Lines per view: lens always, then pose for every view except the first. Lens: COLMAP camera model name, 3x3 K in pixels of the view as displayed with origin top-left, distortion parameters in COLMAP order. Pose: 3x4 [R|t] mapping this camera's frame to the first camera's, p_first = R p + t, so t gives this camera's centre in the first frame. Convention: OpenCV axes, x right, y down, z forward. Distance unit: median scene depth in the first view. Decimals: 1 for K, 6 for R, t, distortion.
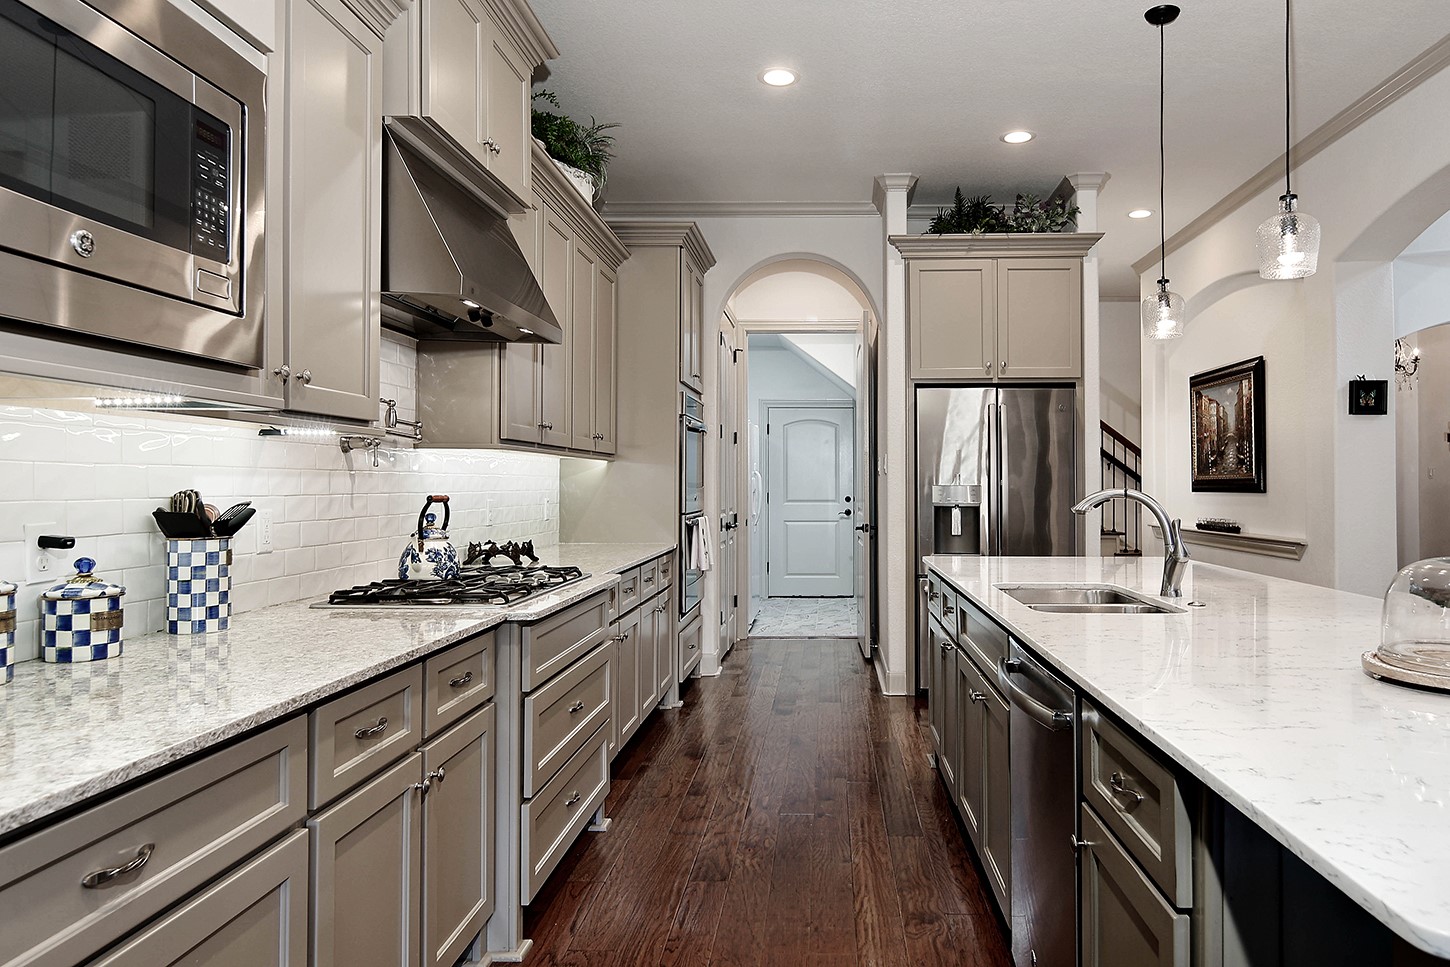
lens RADIAL K [[813.7, 0, 725.0], [0, 813.7, 483.5], [0, 0, 1]] dist [-0.001779, -0.000233]
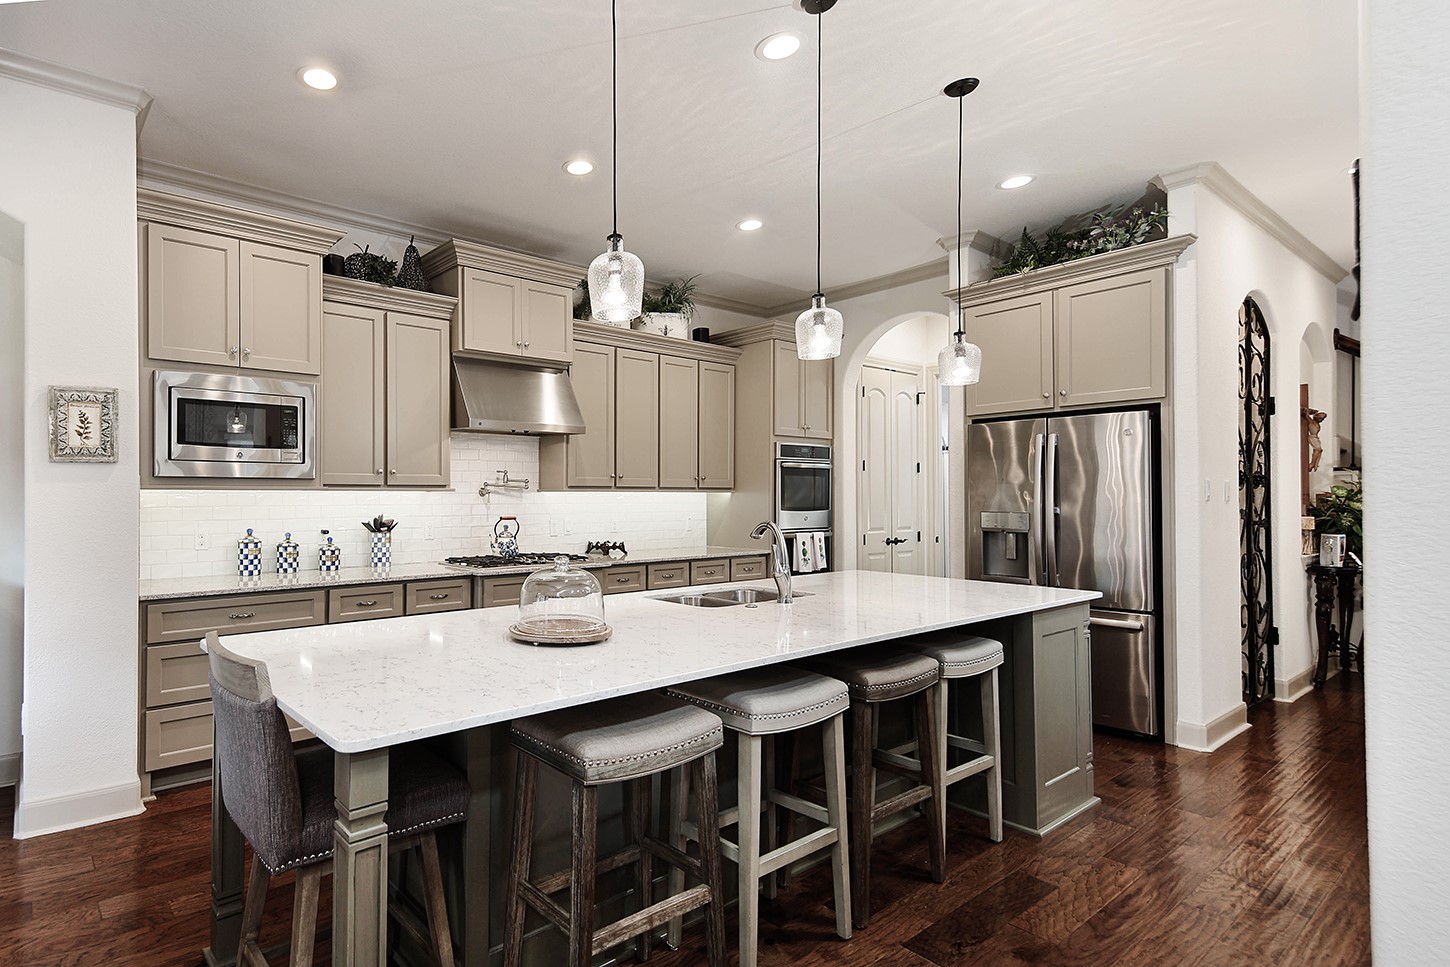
lens RADIAL K [[745.9, 0, 724.0], [0, 745.9, 504.7], [0, 0, 1]] dist [0.002977, 0.000367]
pose [[0.681866, 0.008538, -0.731427, 1.061352], [0.003037, 0.999890, 0.014503, -0.031328], [0.731470, -0.012111, 0.681766, 0.077779]]
